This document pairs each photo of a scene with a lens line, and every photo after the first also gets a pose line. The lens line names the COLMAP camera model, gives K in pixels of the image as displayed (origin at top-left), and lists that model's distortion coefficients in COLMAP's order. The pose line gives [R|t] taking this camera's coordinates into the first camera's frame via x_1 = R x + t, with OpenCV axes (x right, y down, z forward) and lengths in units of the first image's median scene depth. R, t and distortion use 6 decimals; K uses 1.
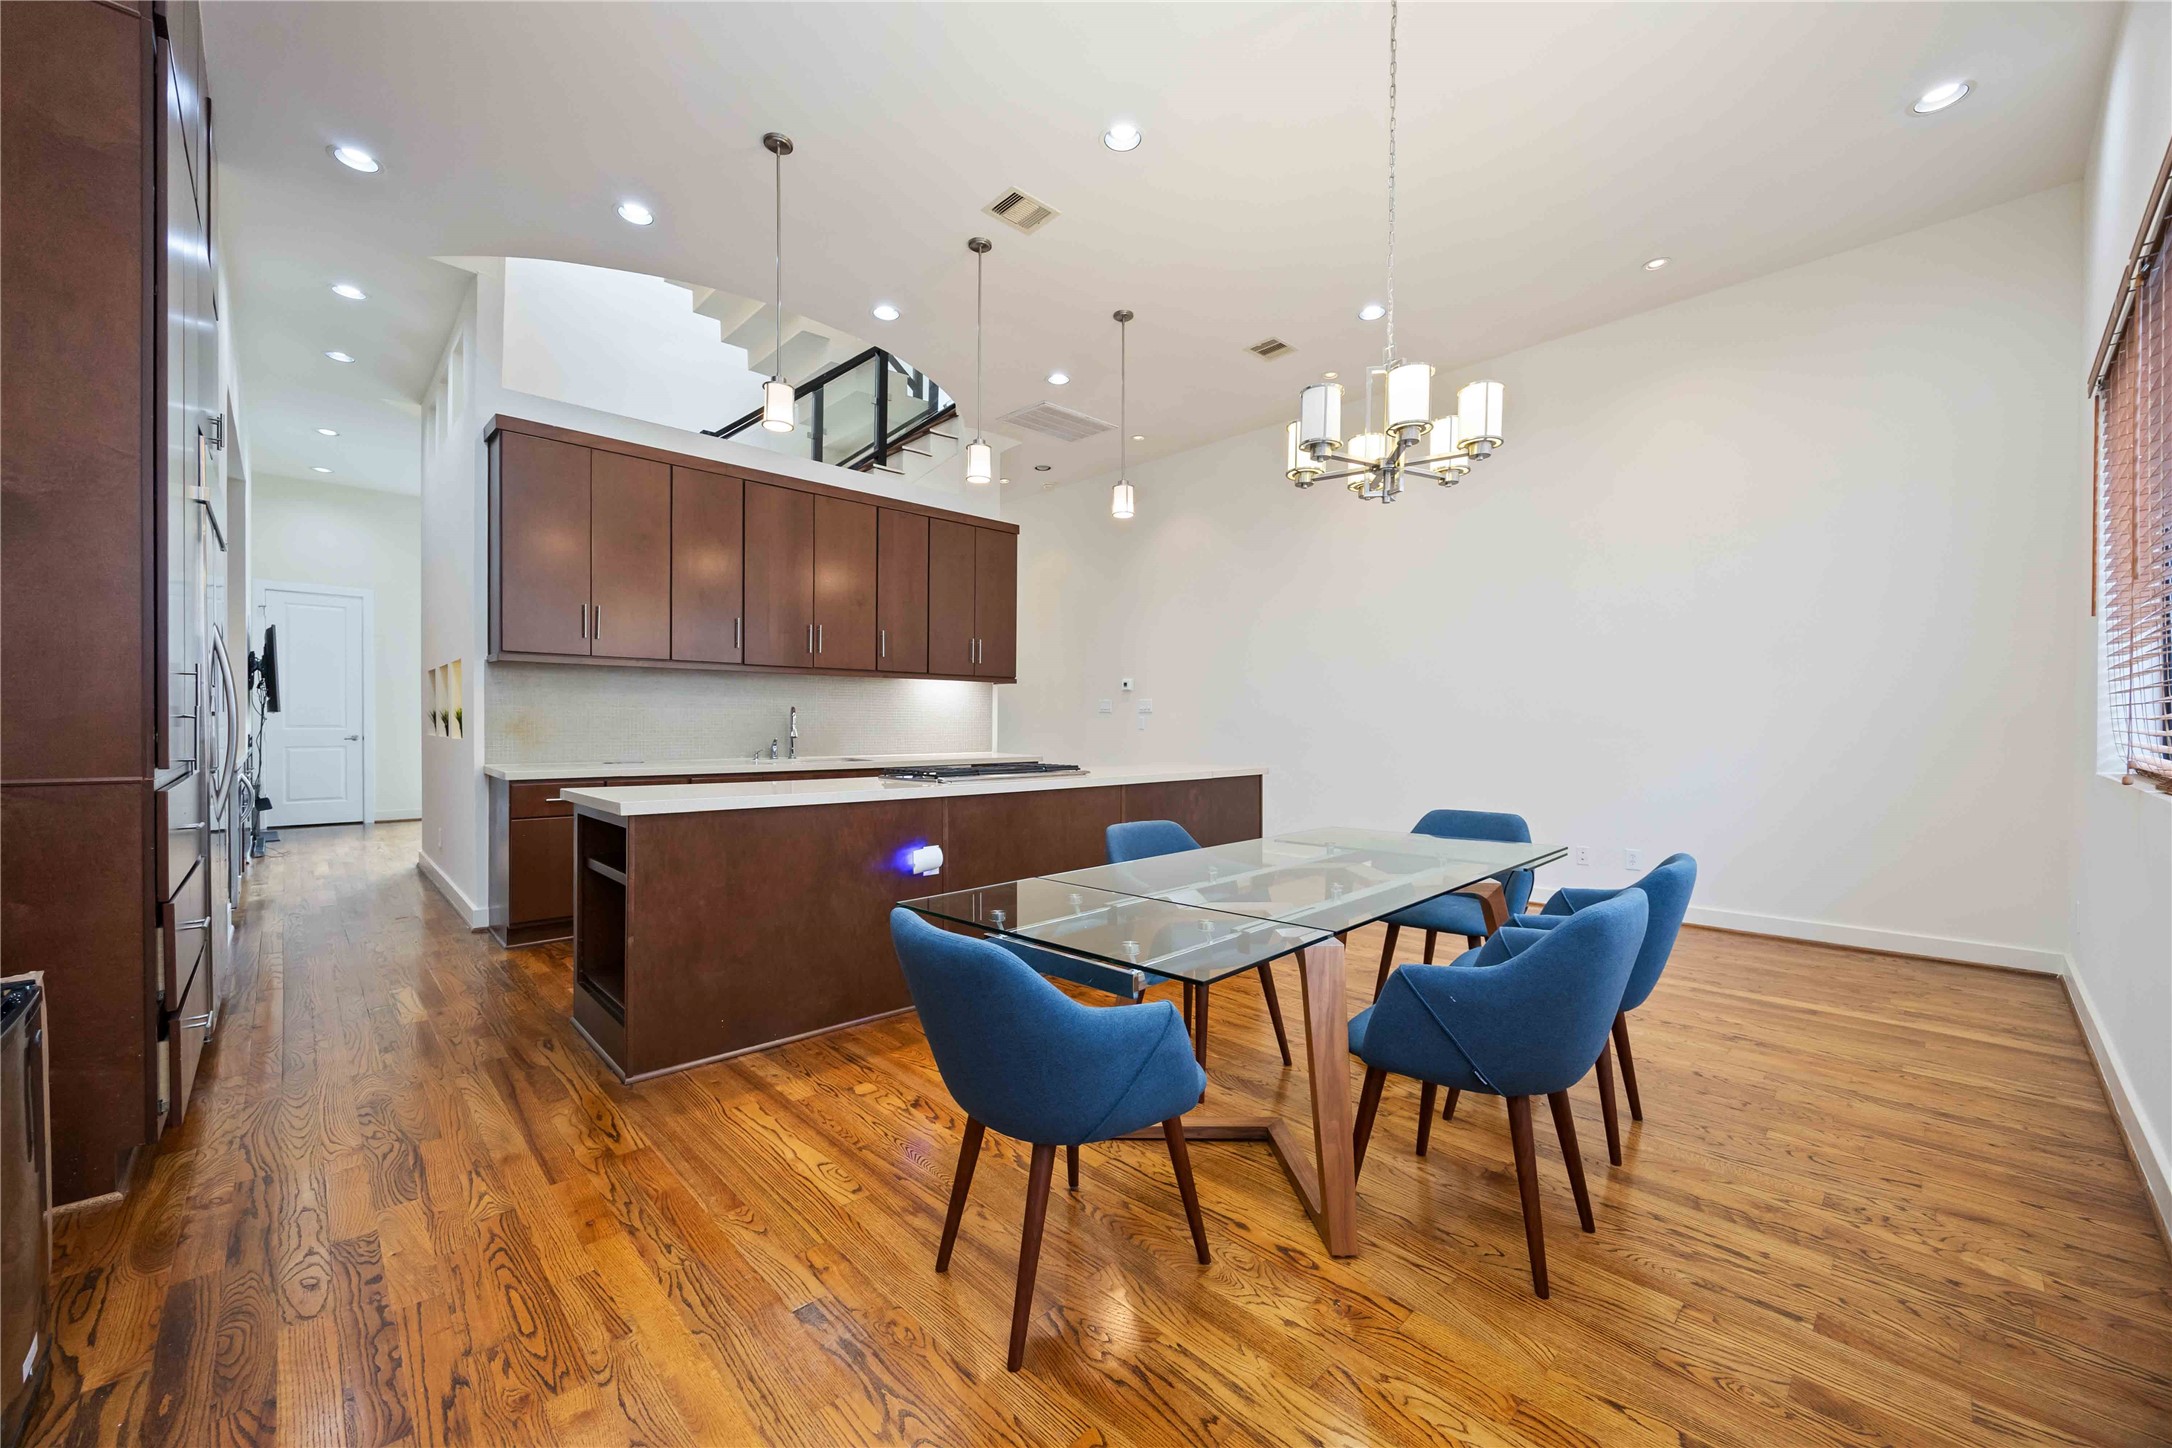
lens RADIAL K [[841.9, 0, 1089.6], [0, 841.9, 726.1], [0, 0, 1]] dist [0.003157, 0.000236]
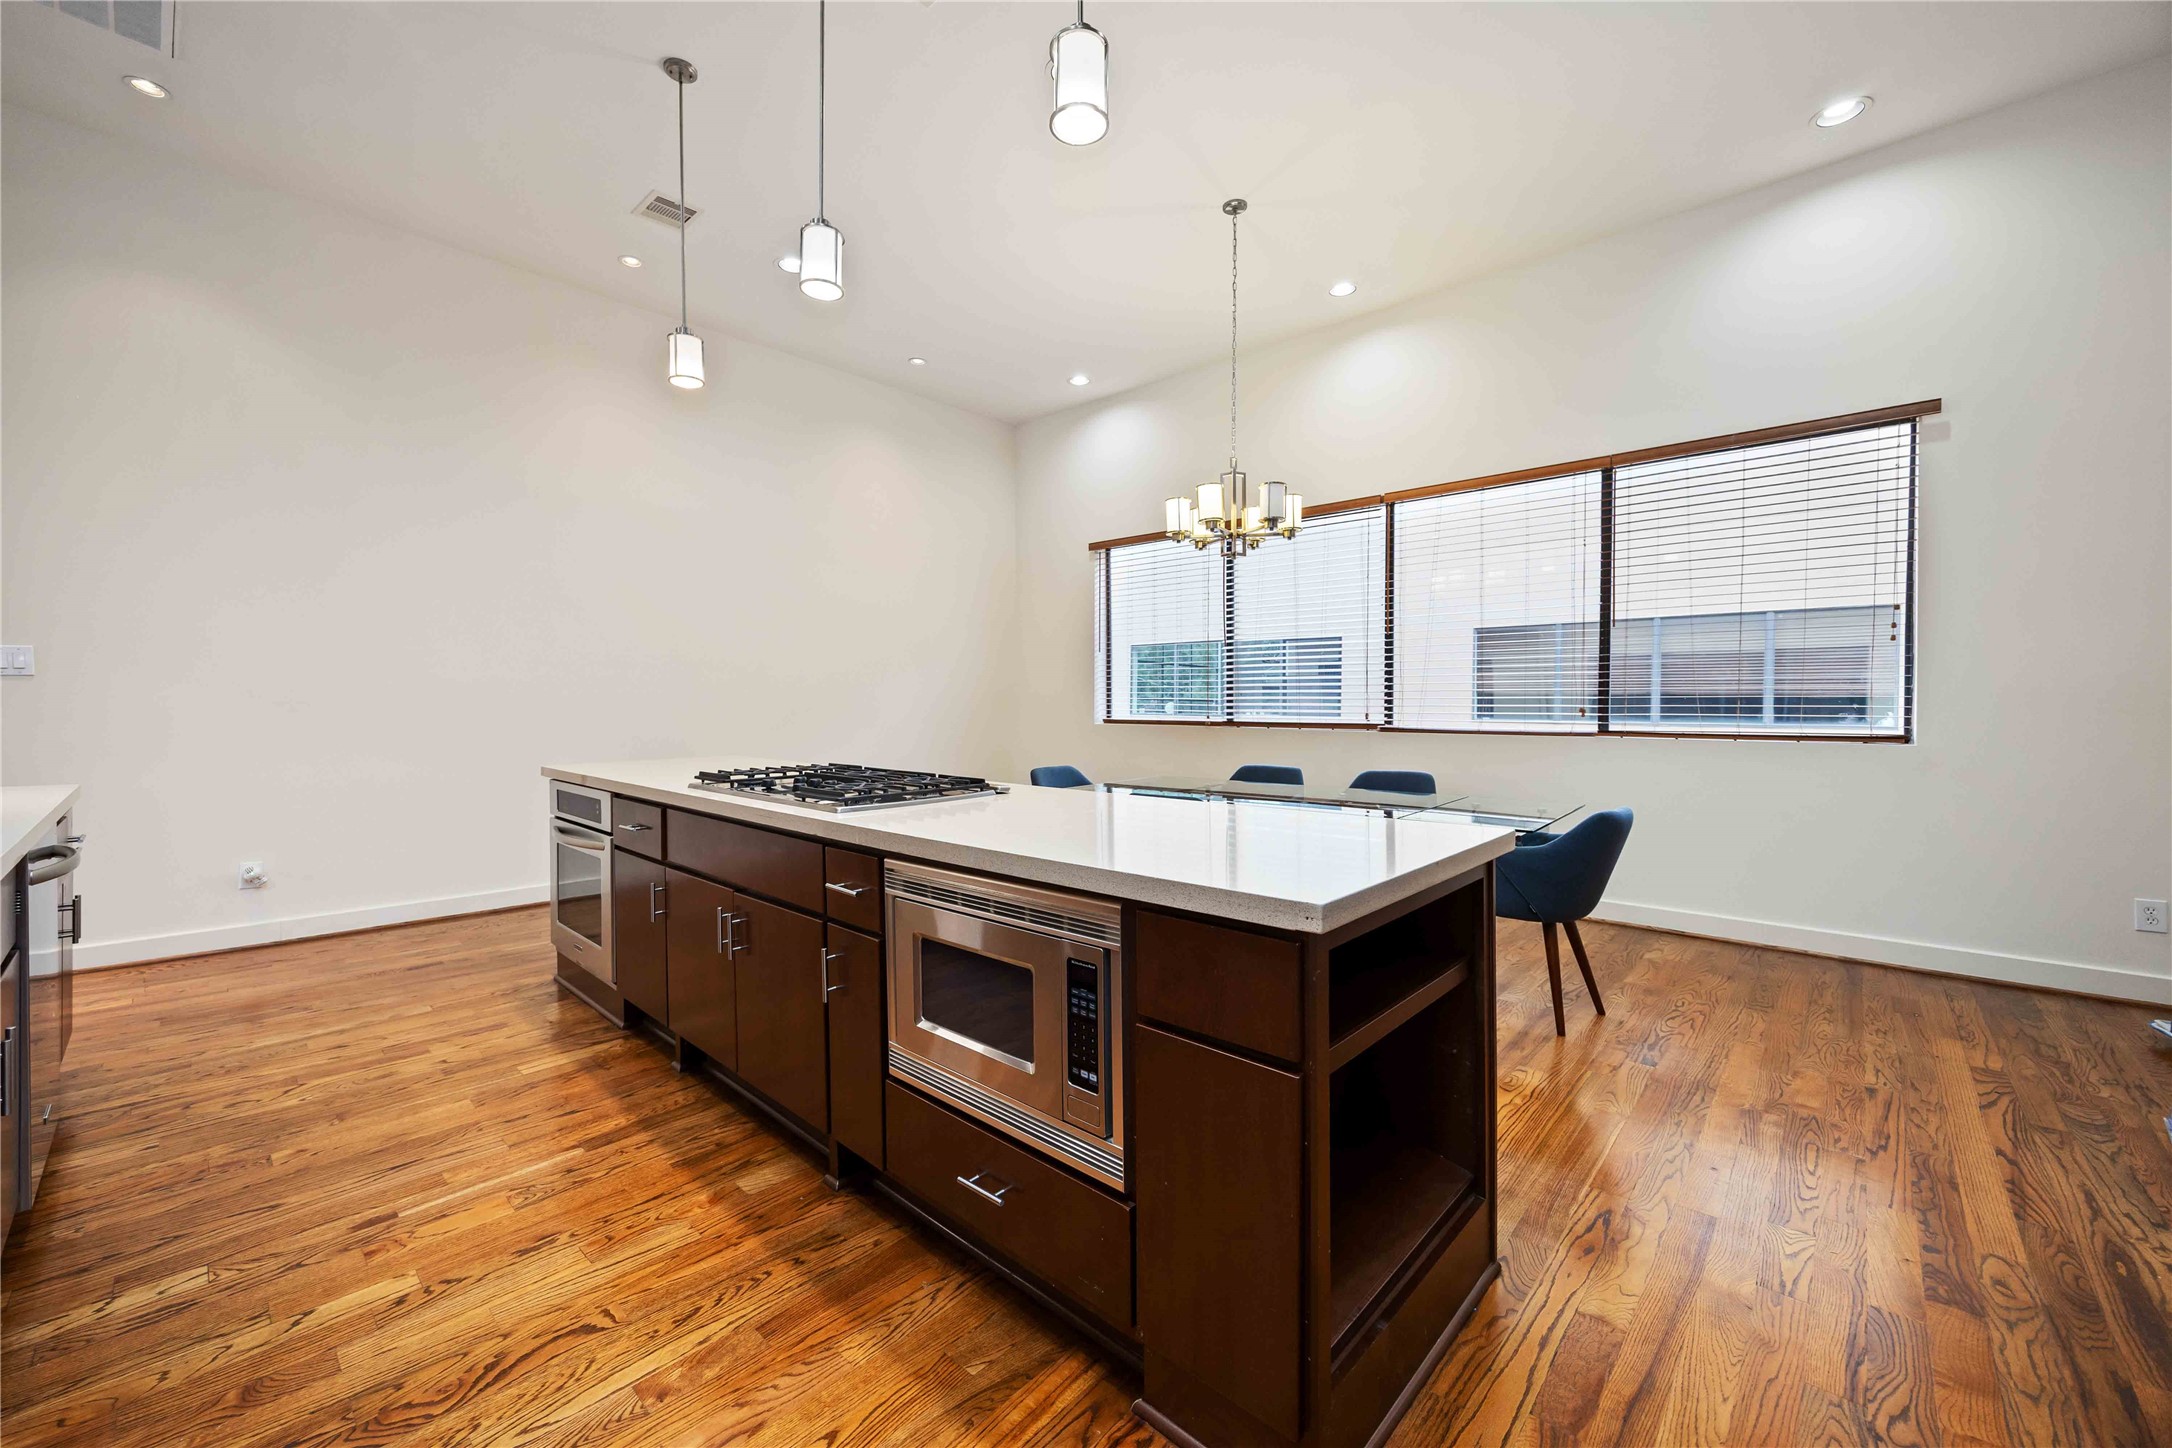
lens RADIAL K [[841.9, 0, 1089.1], [0, 841.9, 718.4], [0, 0, 1]] dist [0.003157, 0.000236]
pose [[-0.068277, -0.019067, 0.997484, -1.518008], [0.006569, 0.999787, 0.019560, -0.006715], [-0.997645, 0.007888, -0.068137, 1.770249]]
